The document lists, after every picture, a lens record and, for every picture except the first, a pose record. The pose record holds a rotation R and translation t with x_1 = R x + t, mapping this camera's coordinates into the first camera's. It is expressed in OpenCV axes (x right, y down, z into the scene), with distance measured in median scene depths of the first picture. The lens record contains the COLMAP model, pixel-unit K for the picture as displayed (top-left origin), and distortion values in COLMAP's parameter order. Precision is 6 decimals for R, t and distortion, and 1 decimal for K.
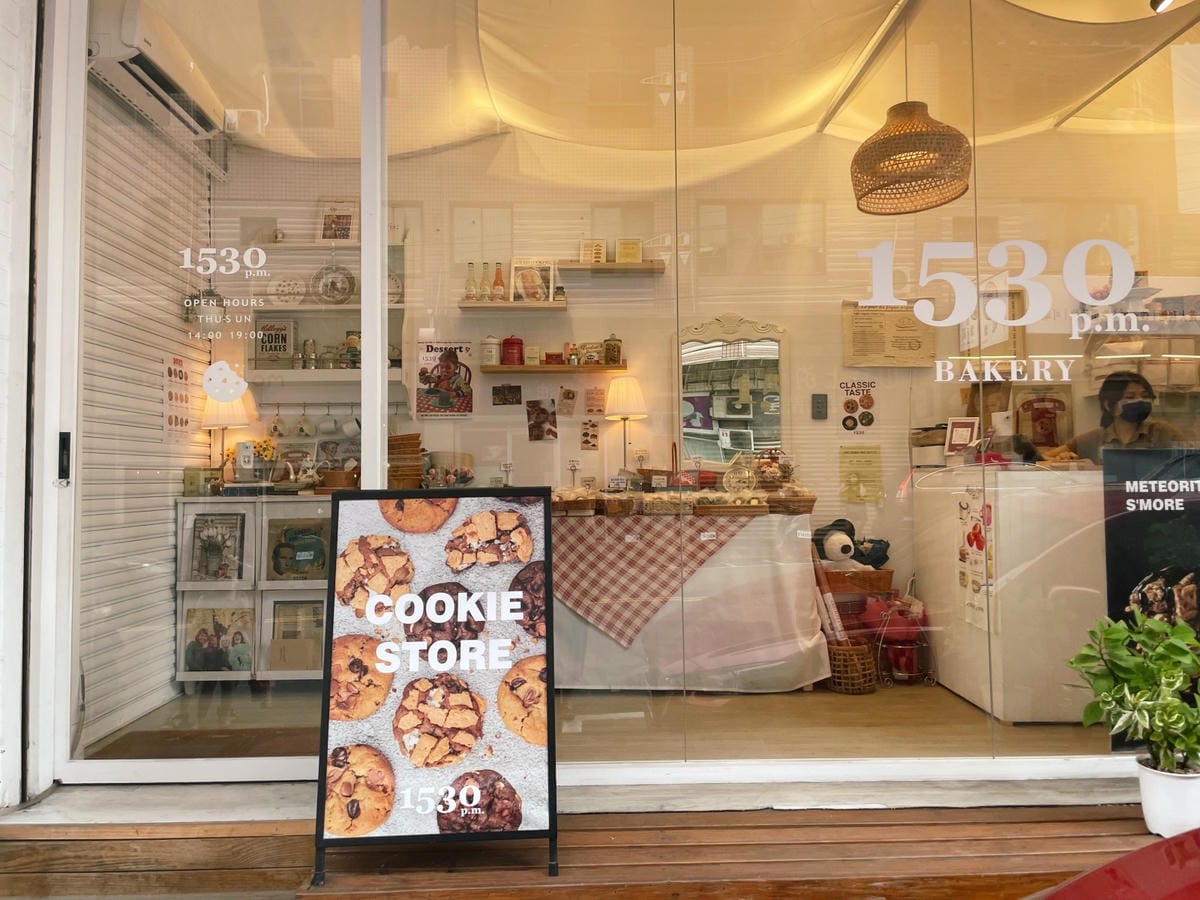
lens RADIAL K [[902.0, 0, 600.0], [0, 902.0, 450.0], [0, 0, 1]] dist [0.073135, -0.112931]
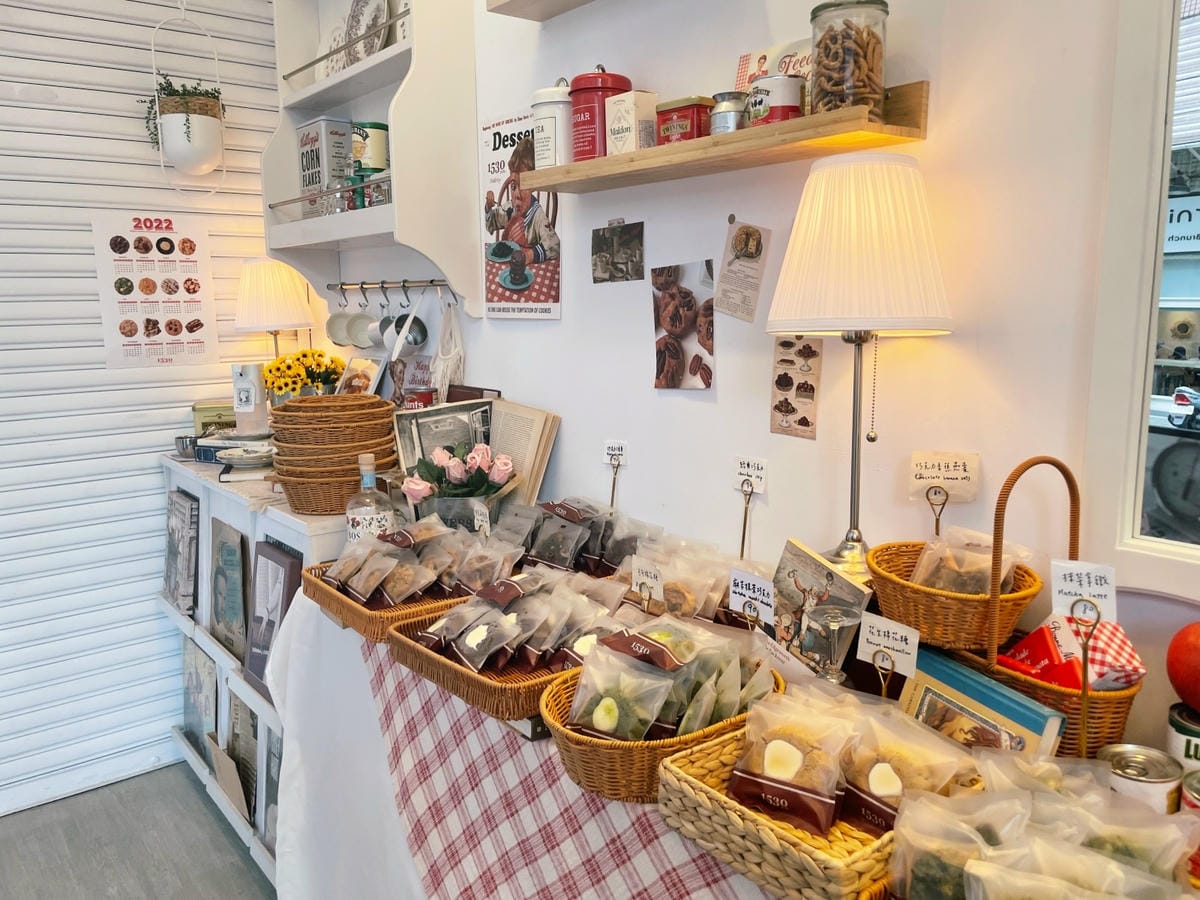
lens RADIAL K [[909.1, 0, 625.4], [0, 909.1, 447.7], [0, 0, 1]] dist [0.083219, -0.118970]
pose [[0.630451, 0.128276, -0.765557, 0.183486], [0.030215, 0.981448, 0.189333, -0.054590], [0.775641, -0.142496, 0.614879, 0.791475]]
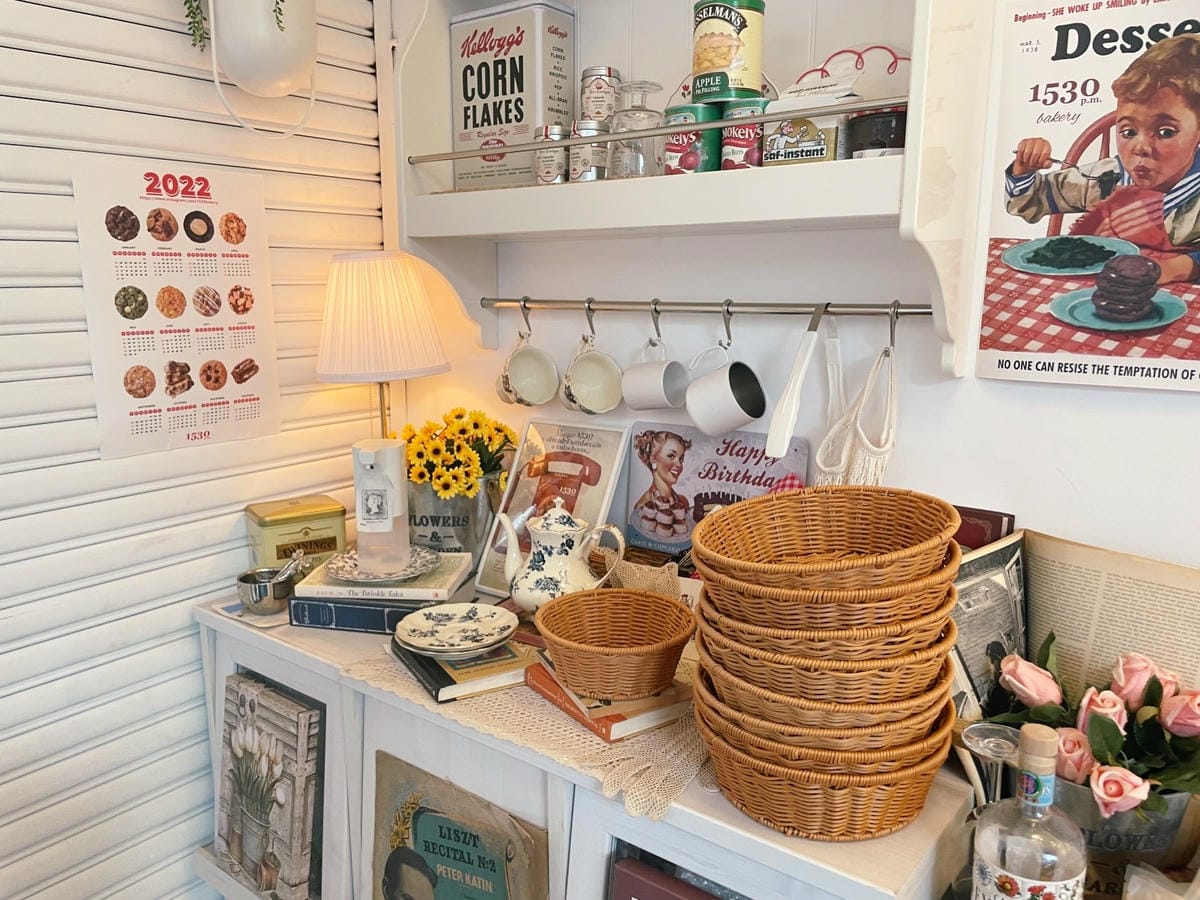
lens RADIAL K [[902.0, 0, 600.0], [0, 902.0, 450.0], [0, 0, 1]] dist [0.073135, -0.112931]
pose [[0.784620, 0.124898, -0.607265, -0.137803], [0.013215, 0.975906, 0.217792, -0.069098], [0.619836, -0.178909, 0.764065, 0.775582]]
